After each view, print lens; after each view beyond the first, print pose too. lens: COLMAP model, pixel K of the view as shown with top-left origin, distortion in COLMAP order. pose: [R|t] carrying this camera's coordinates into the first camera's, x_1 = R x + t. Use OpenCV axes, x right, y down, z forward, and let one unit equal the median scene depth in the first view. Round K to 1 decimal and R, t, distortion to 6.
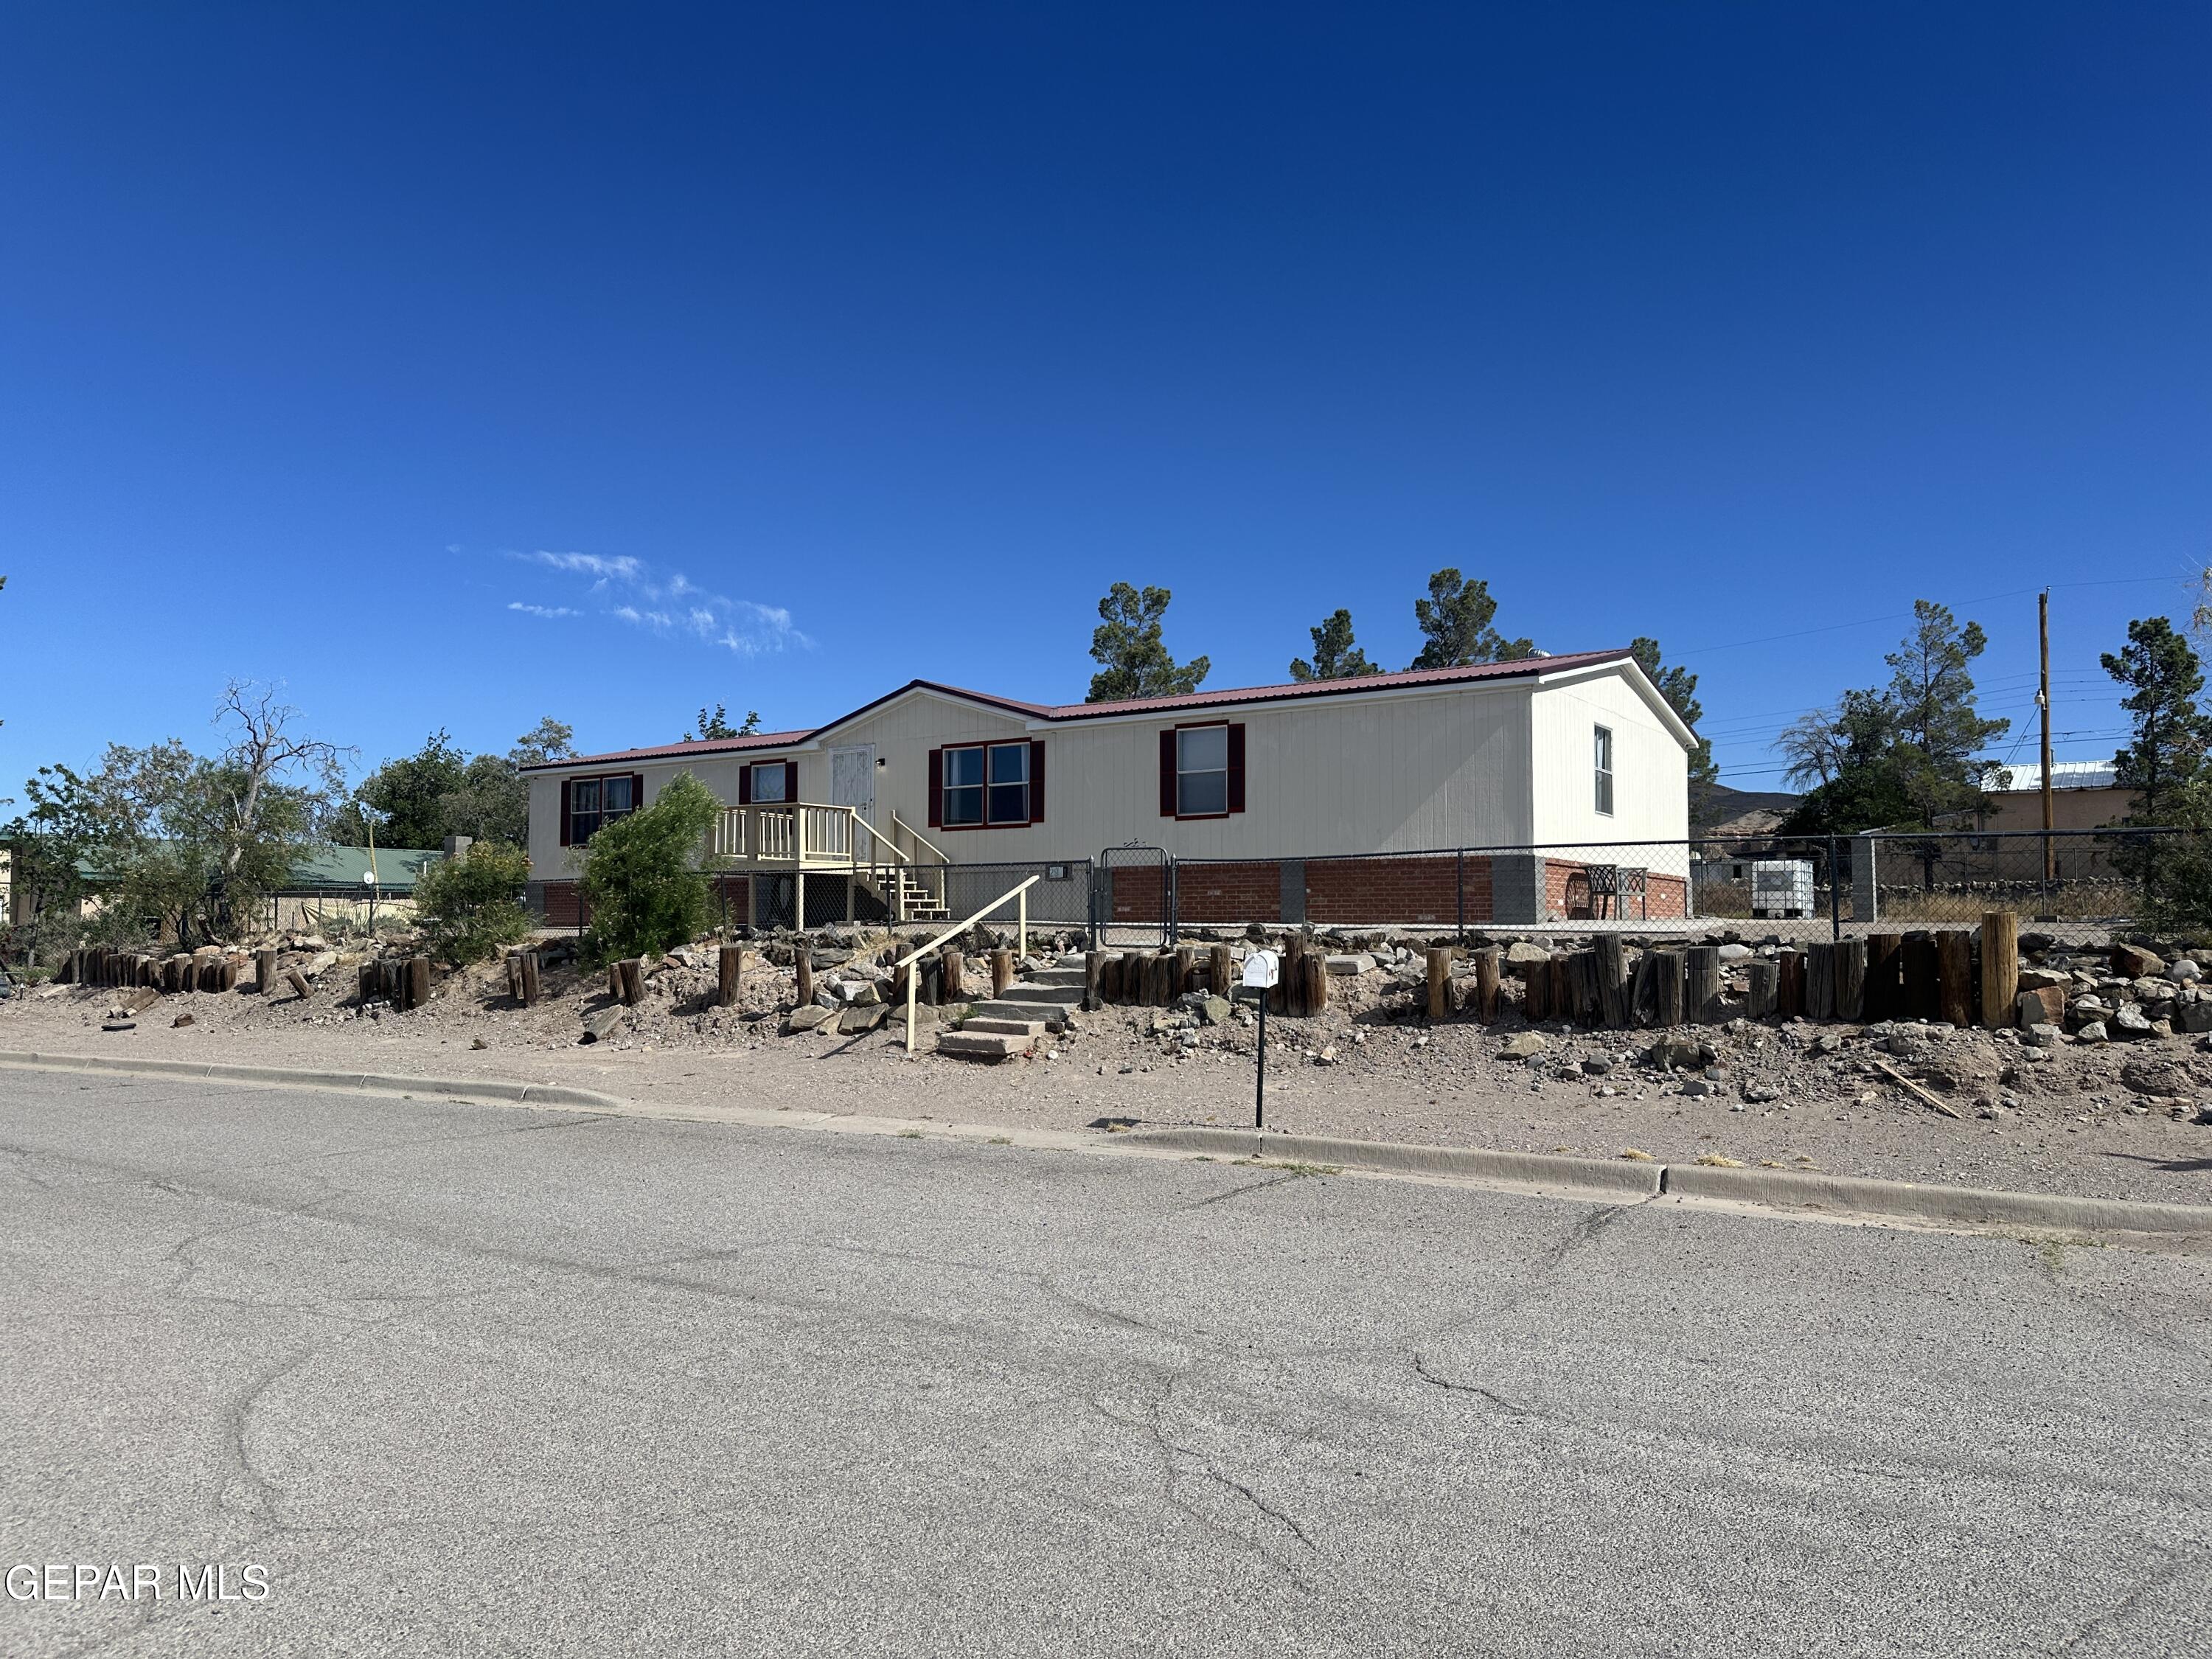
lens RADIAL K [[1531.4, 0, 1106.0], [0, 1531.4, 829.5], [0, 0, 1]] dist [0.001377, 0.000402]
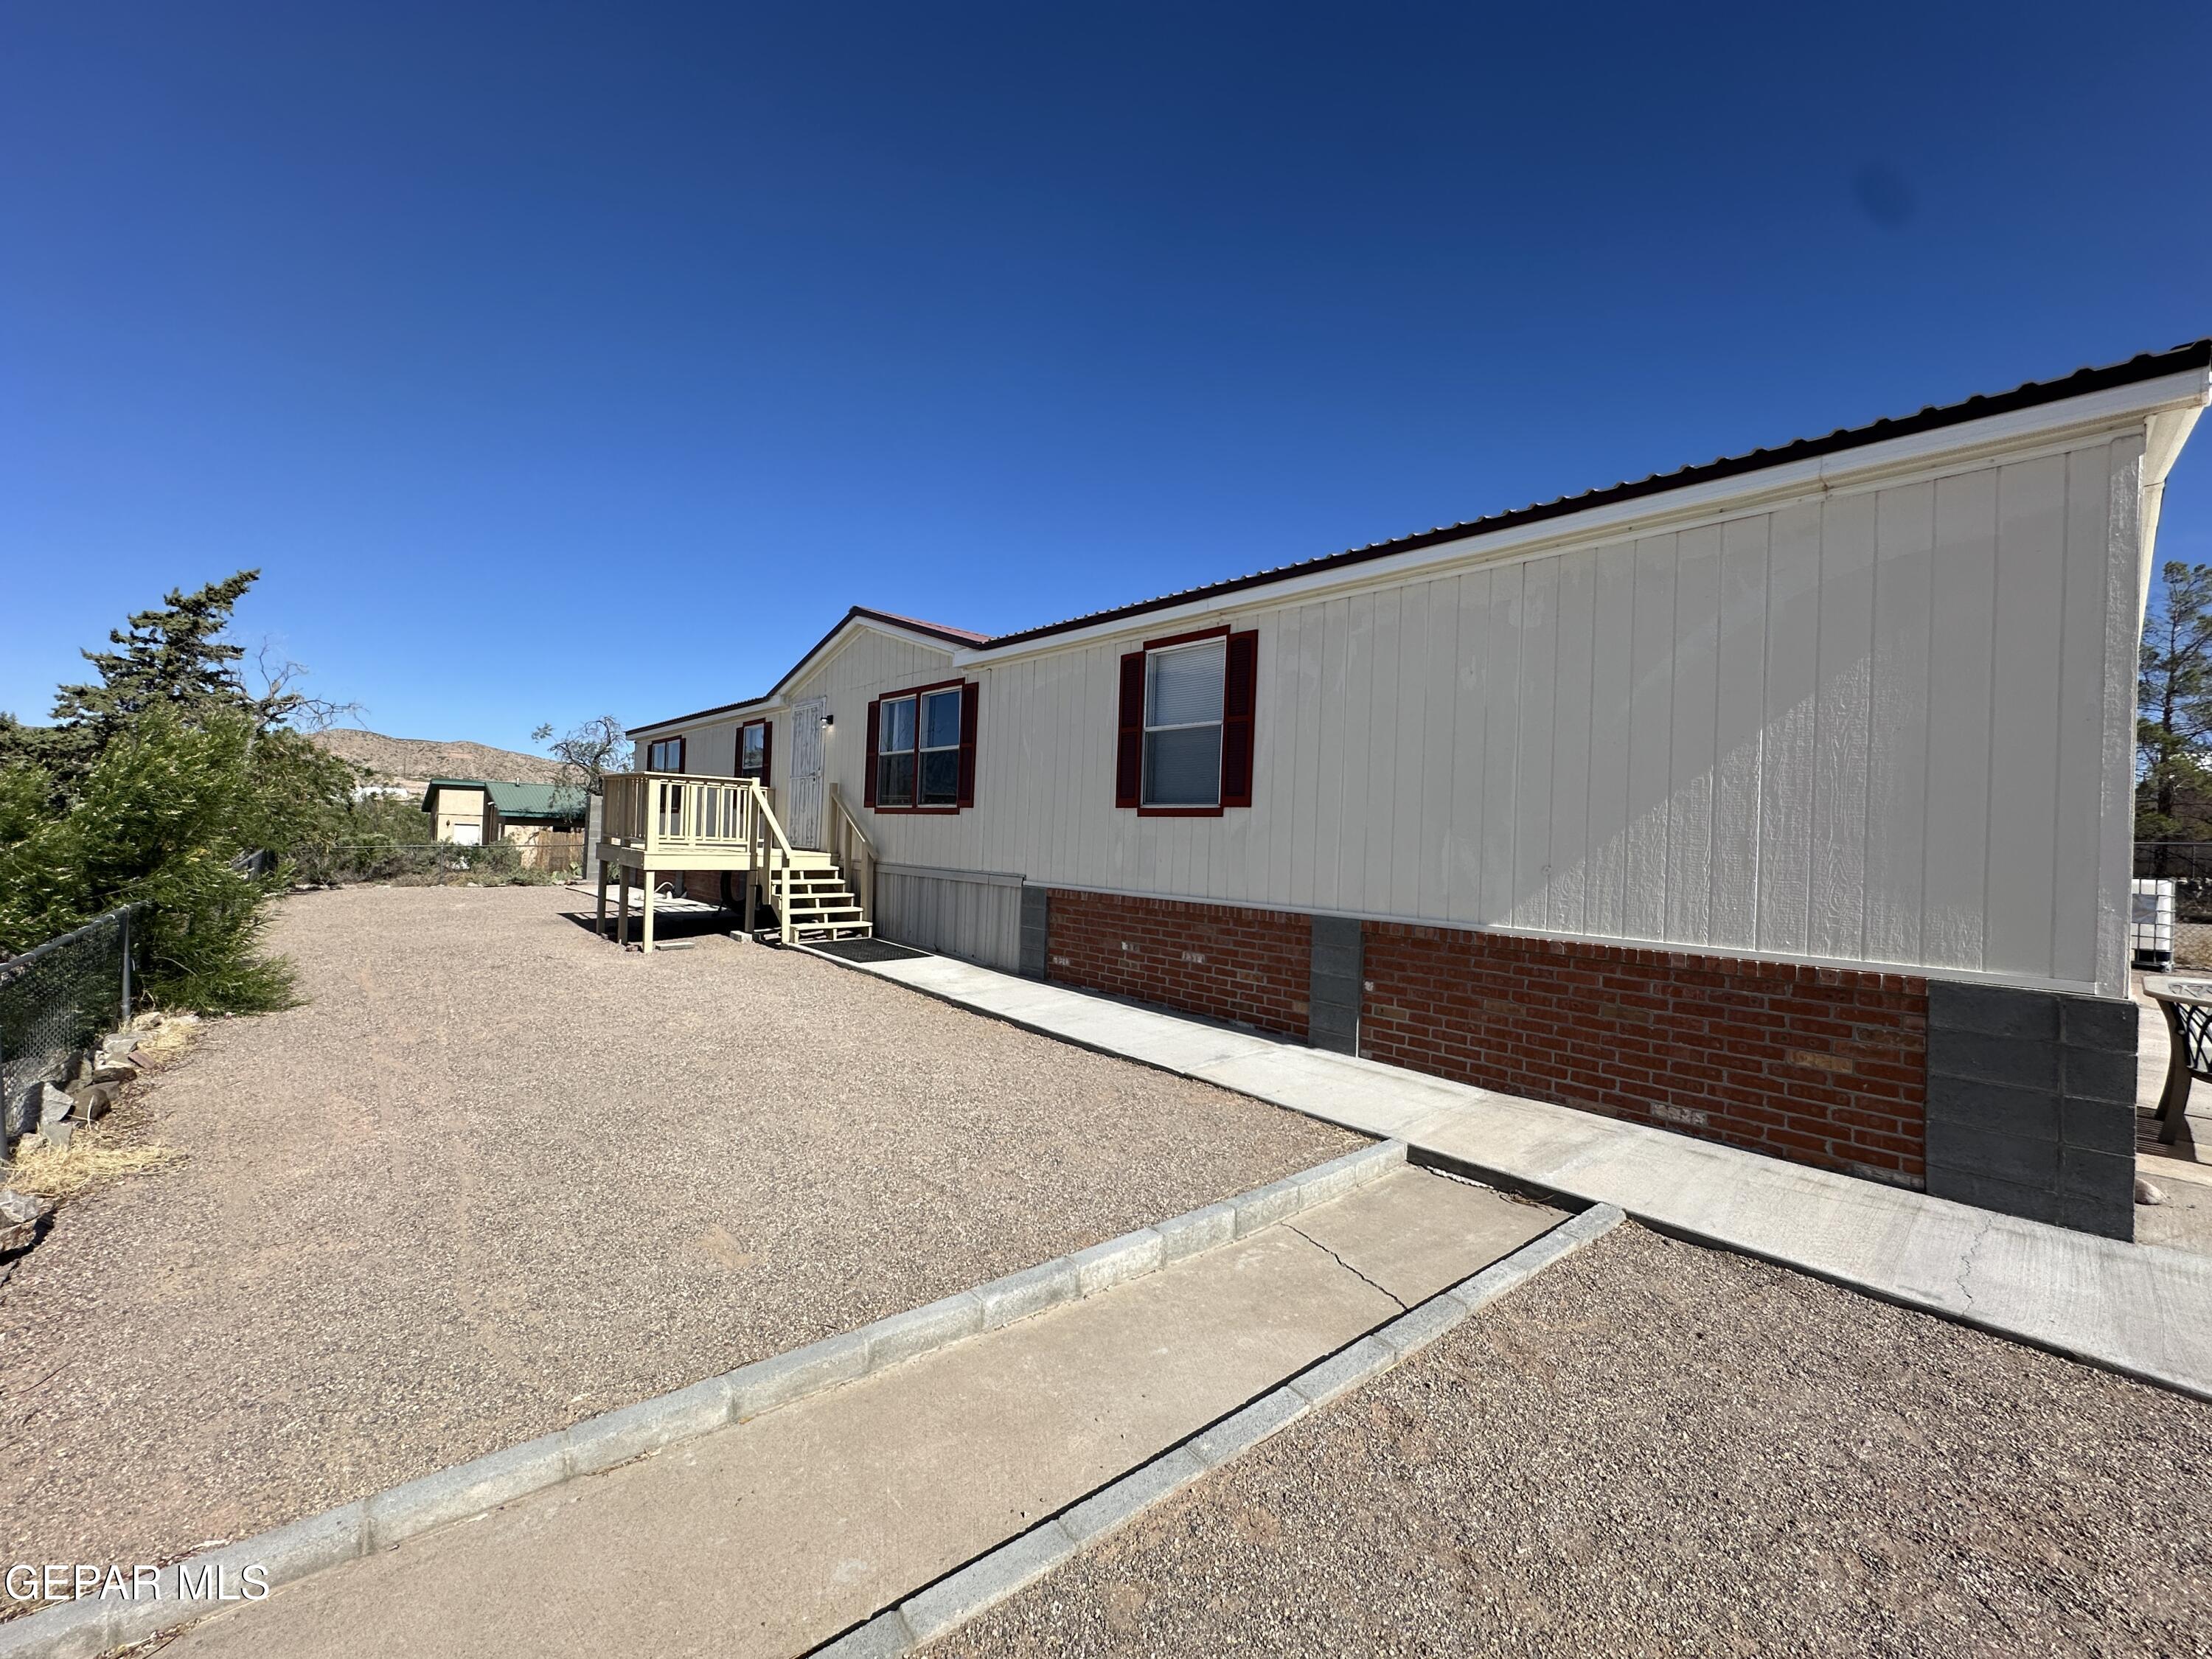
lens RADIAL K [[903.9, 0, 1106.0], [0, 903.9, 829.5], [0, 0, 1]] dist [-0.022758, -0.000039]
pose [[0.973154, 0.030439, -0.228131, 0.102835], [-0.018564, 0.998367, 0.054020, -0.017333], [0.229403, -0.048334, 0.972131, 0.642507]]
